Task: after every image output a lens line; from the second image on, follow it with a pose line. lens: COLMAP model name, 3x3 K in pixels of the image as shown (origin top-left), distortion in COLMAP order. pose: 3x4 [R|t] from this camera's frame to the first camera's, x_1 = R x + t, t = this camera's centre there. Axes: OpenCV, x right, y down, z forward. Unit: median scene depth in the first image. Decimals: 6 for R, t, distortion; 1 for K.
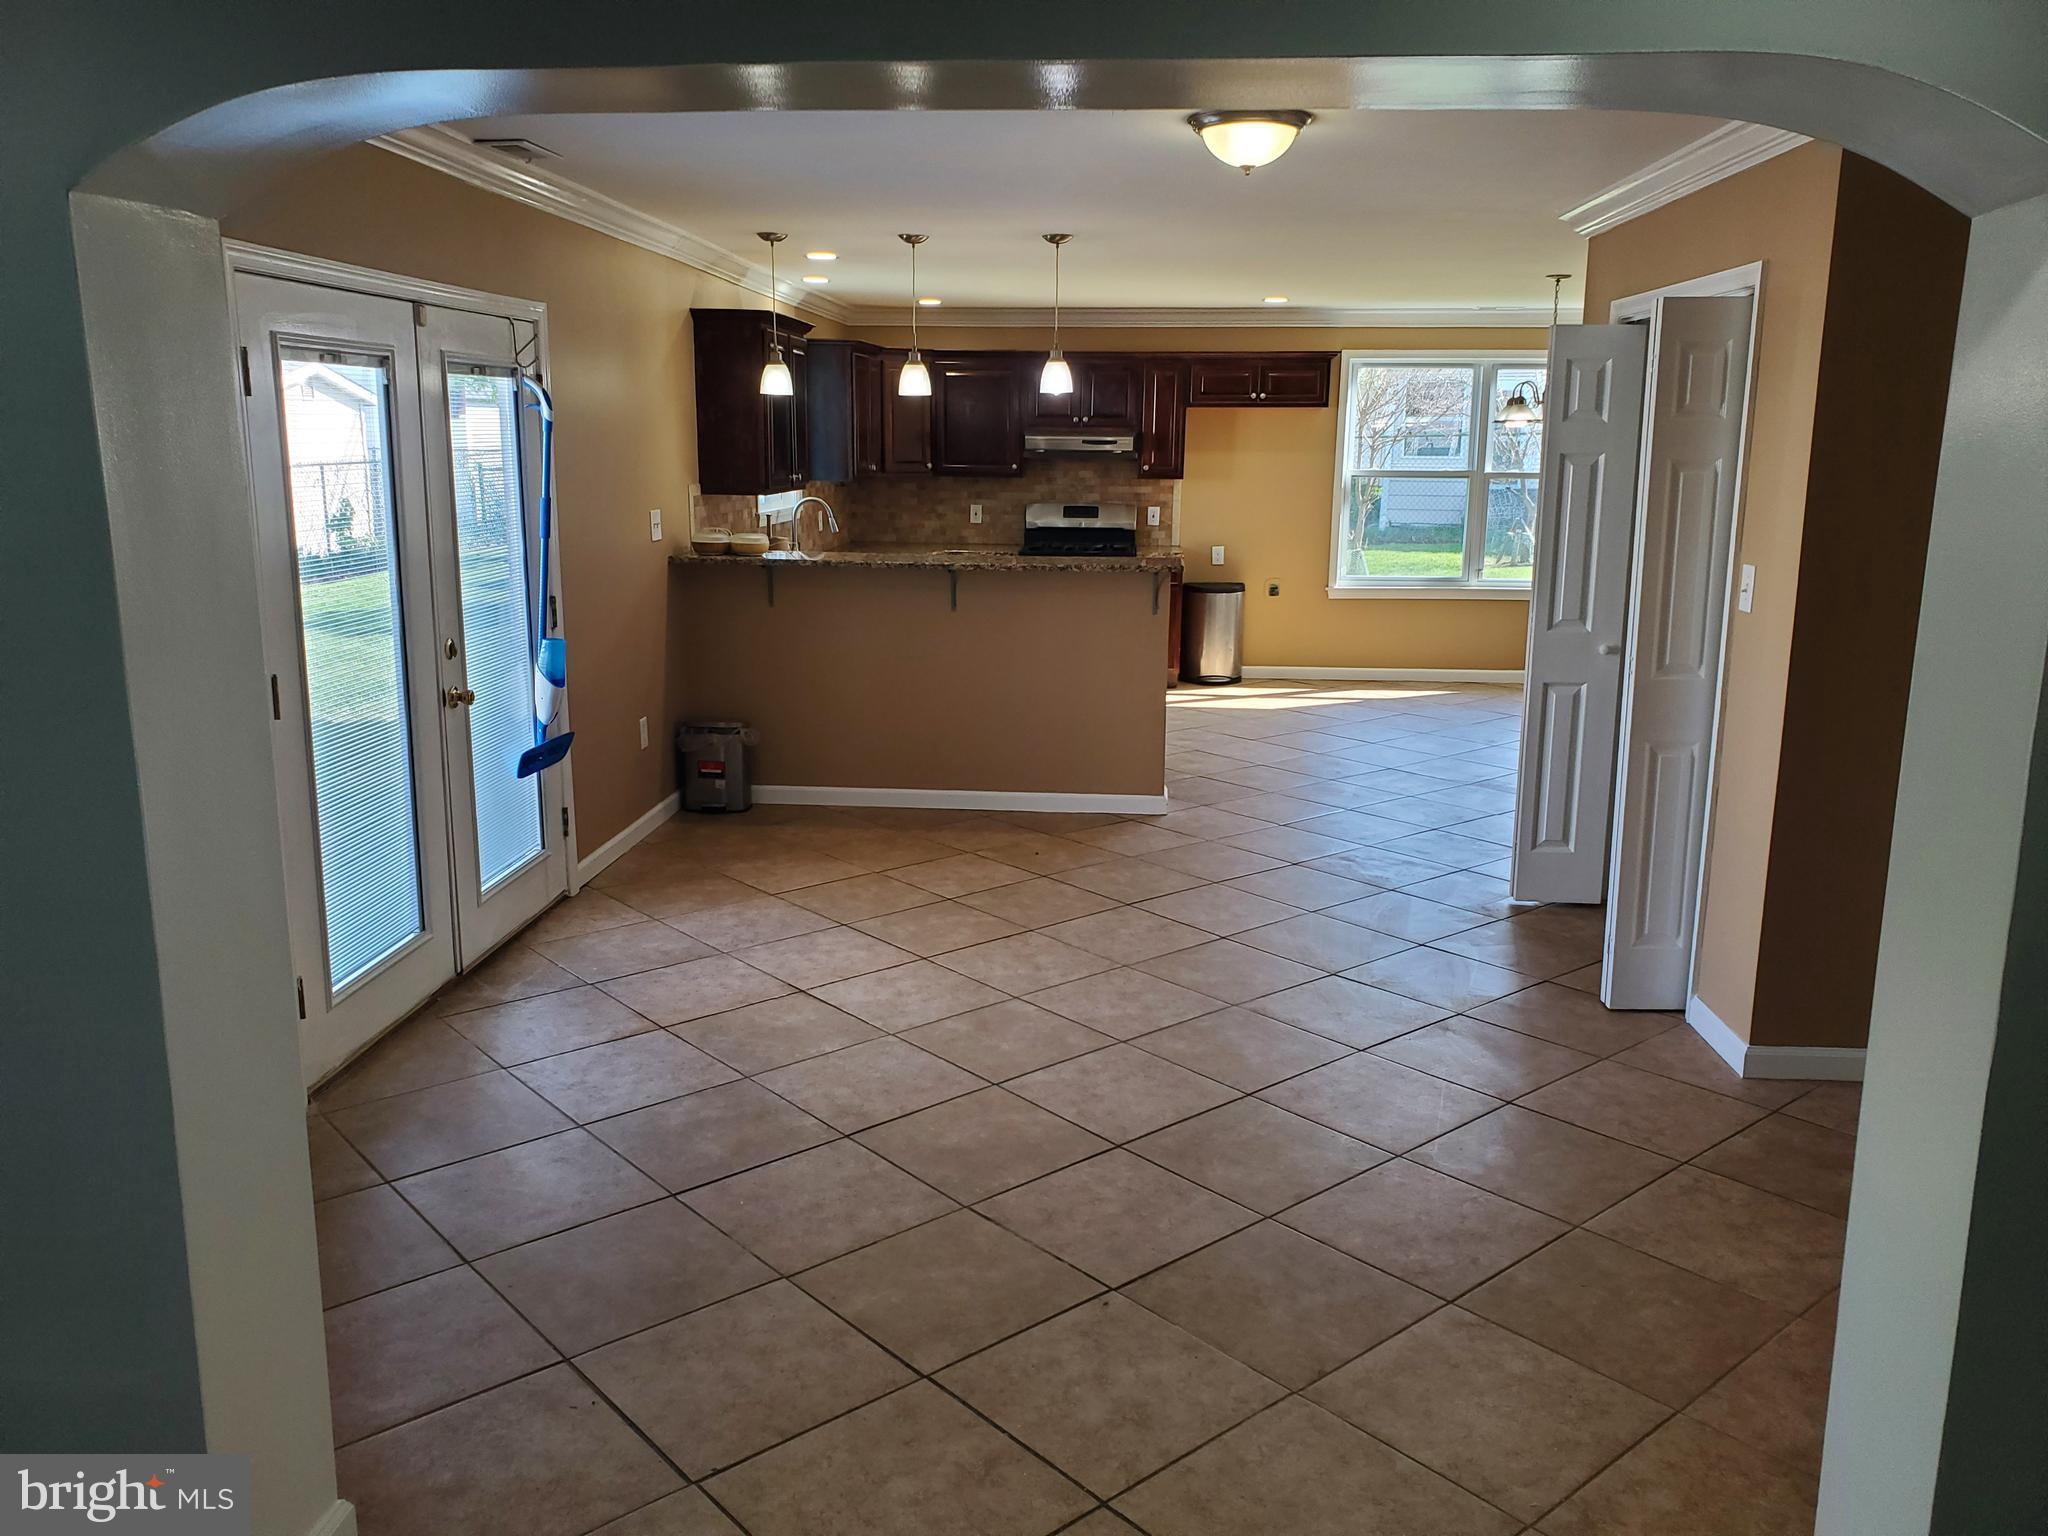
lens RADIAL K [[1600.9, 0, 1047.8], [0, 1600.9, 761.2], [0, 0, 1]] dist [0.060010, -0.067843]
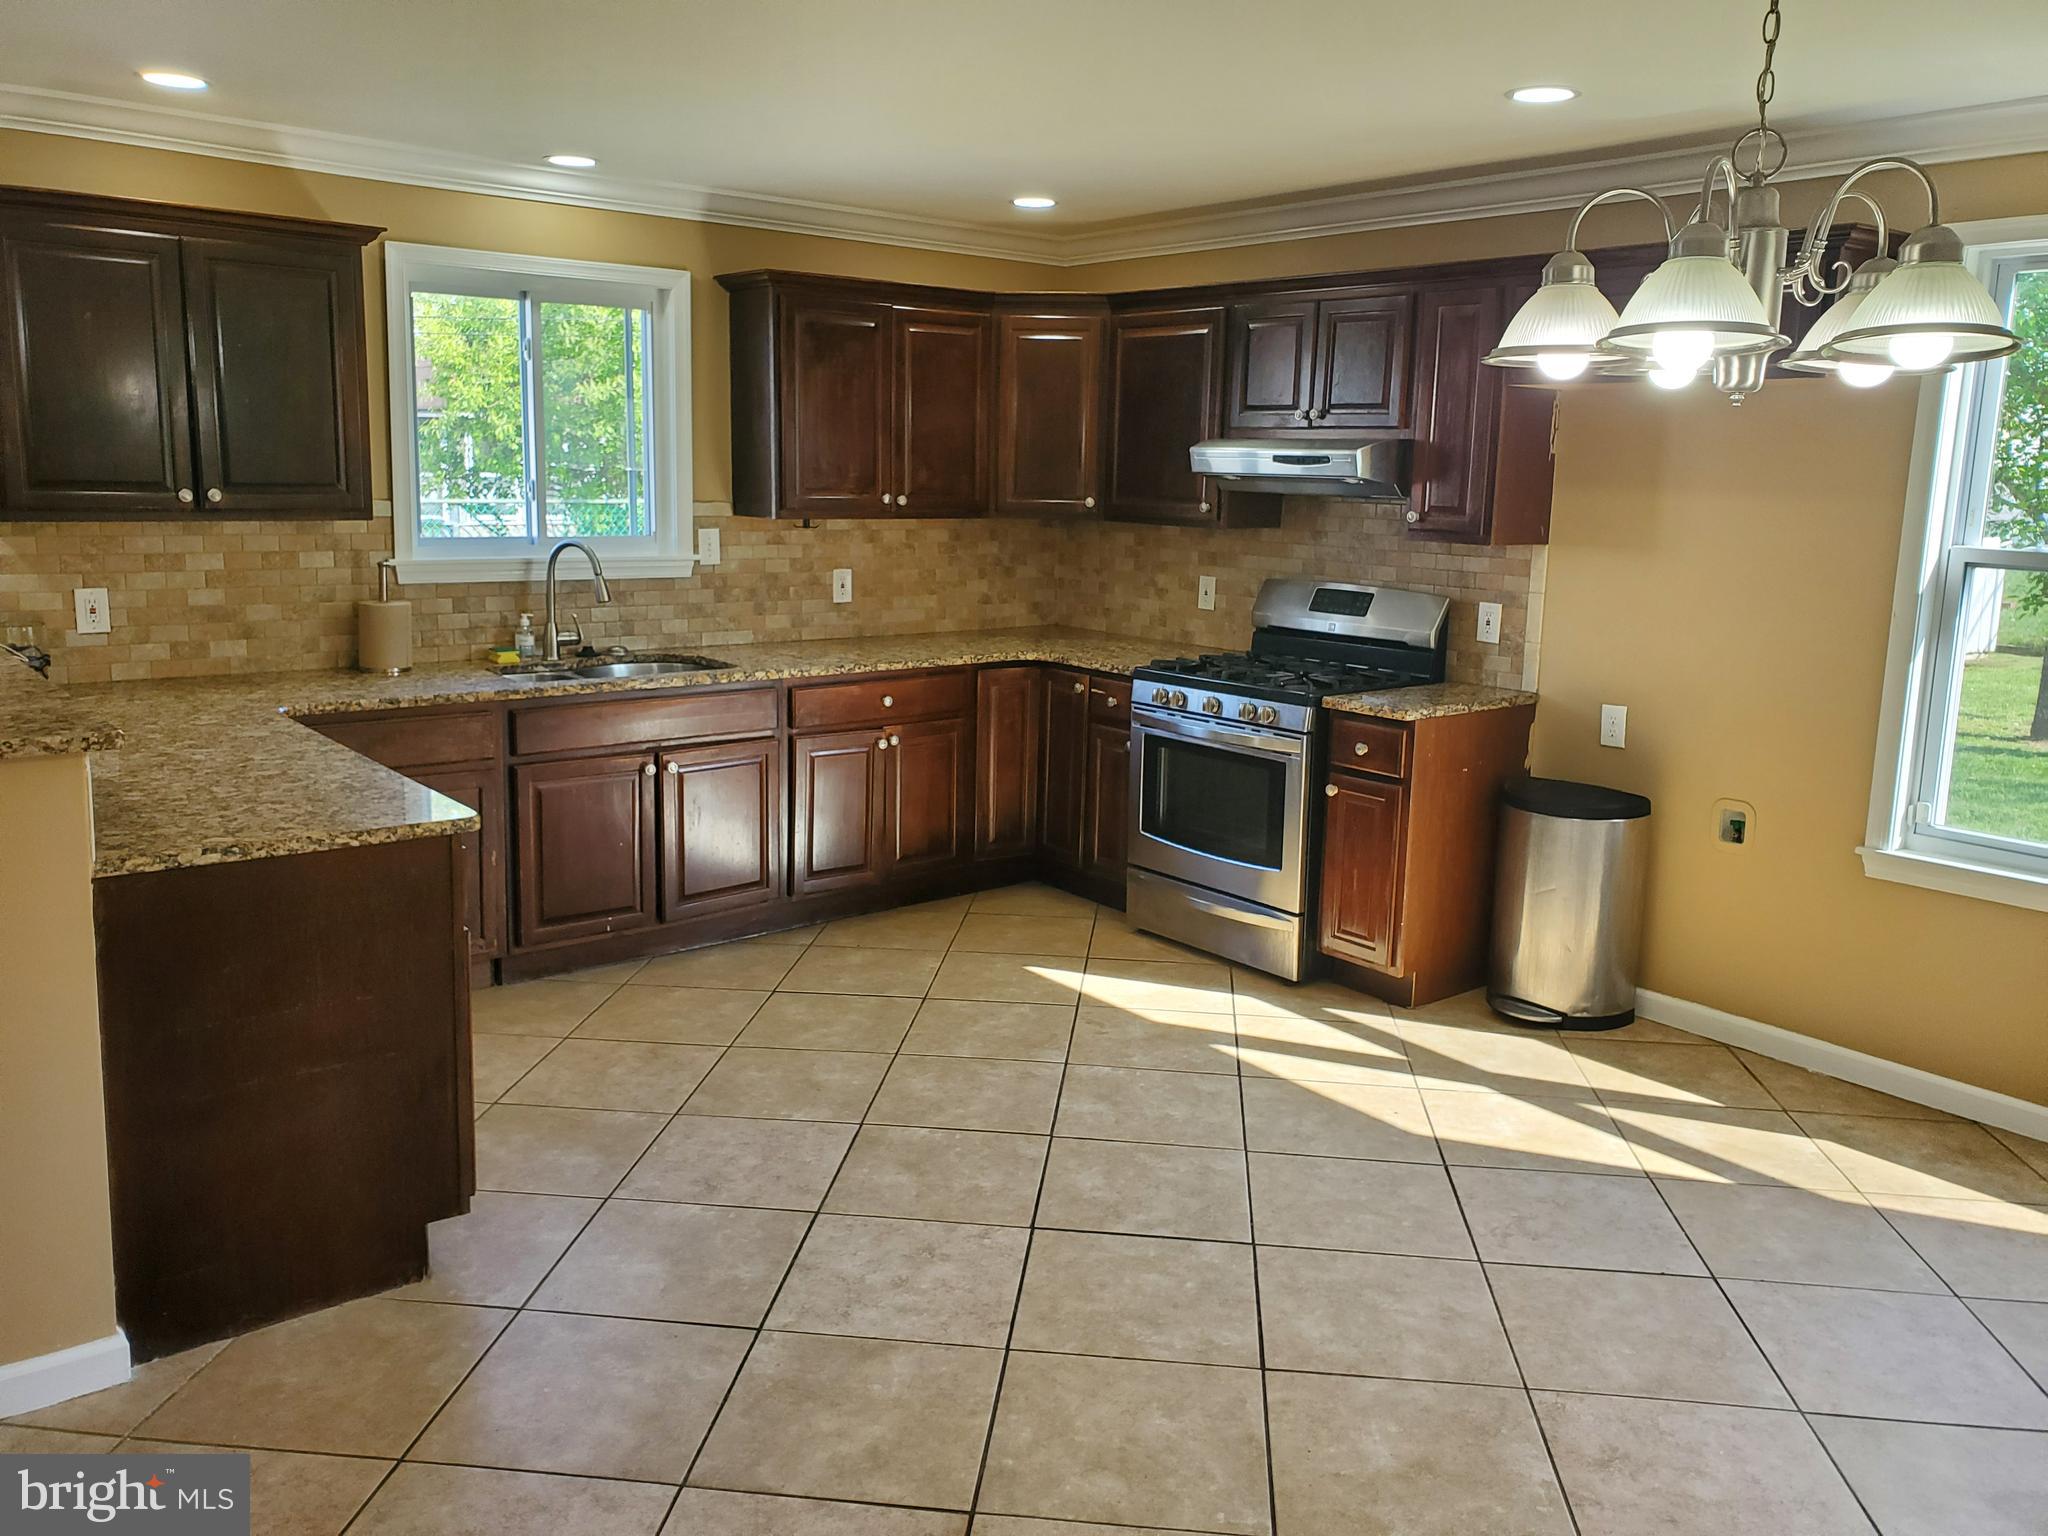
lens RADIAL K [[1600.9, 0, 1012.5], [0, 1600.9, 752.0], [0, 0, 1]] dist [0.060010, -0.067843]
pose [[0.672094, 0.138320, -0.727432, 0.479093], [-0.165669, 0.985583, 0.034341, -0.167442], [0.721695, 0.097432, 0.685320, 0.899158]]
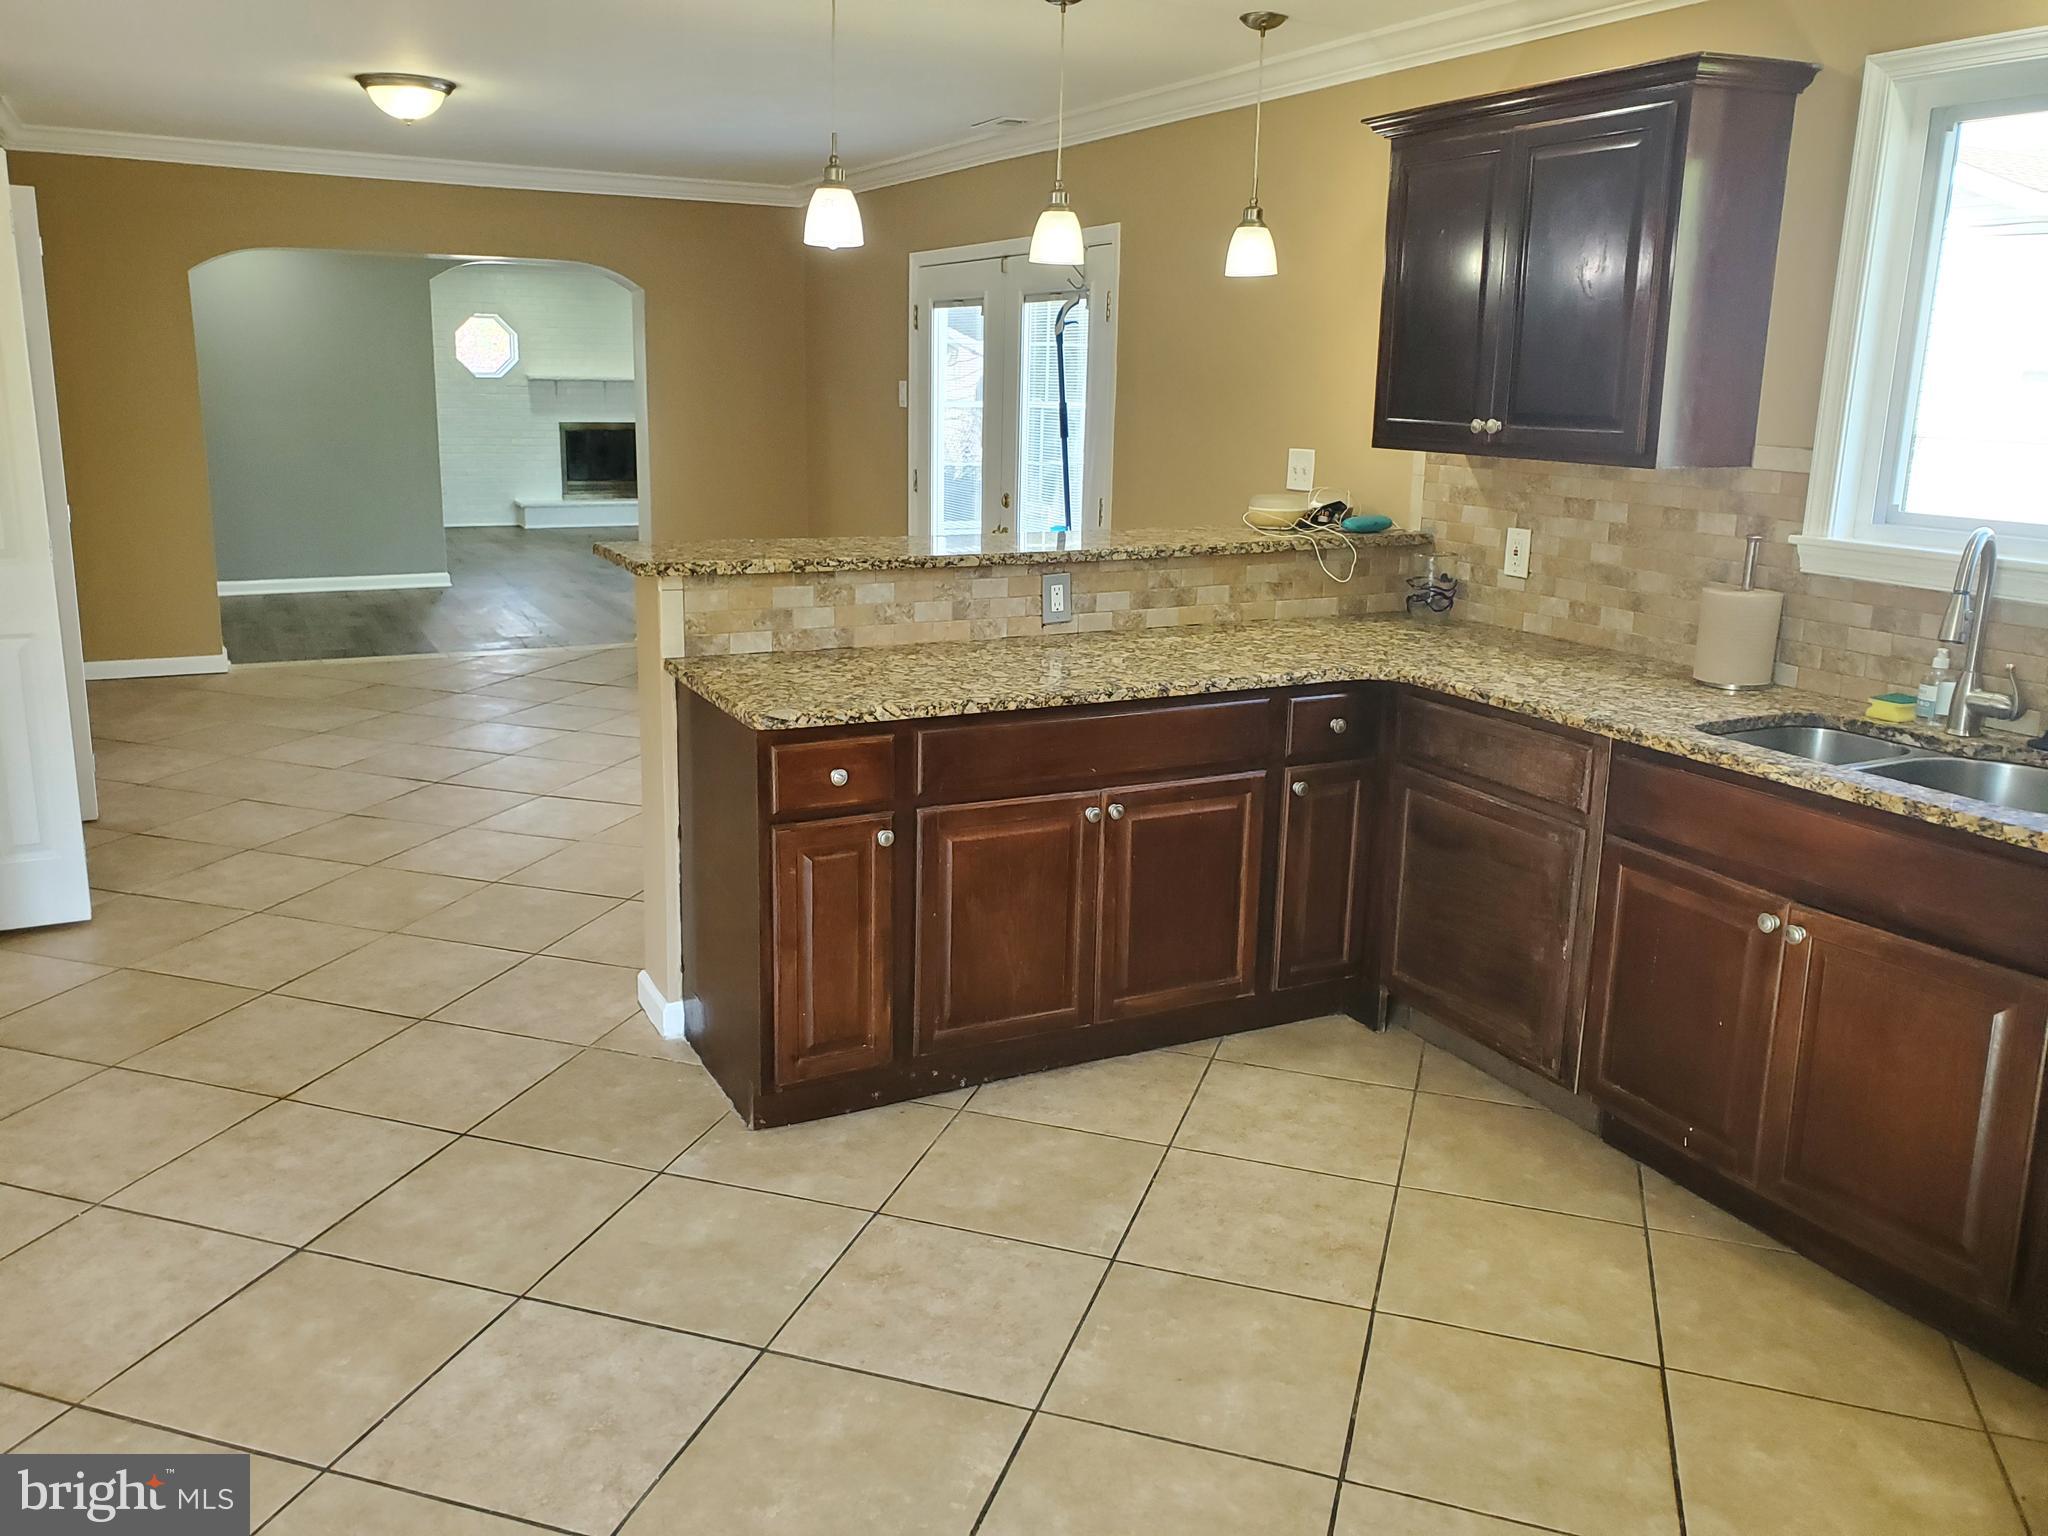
lens RADIAL K [[1600.9, 0, 995.9], [0, 1600.9, 724.6], [0, 0, 1]] dist [0.060010, -0.067843]
pose [[-0.867808, 0.082672, -0.489974, 0.231521], [-0.125838, 0.917354, 0.377658, -0.280018], [0.480701, 0.389392, -0.785684, 1.456634]]
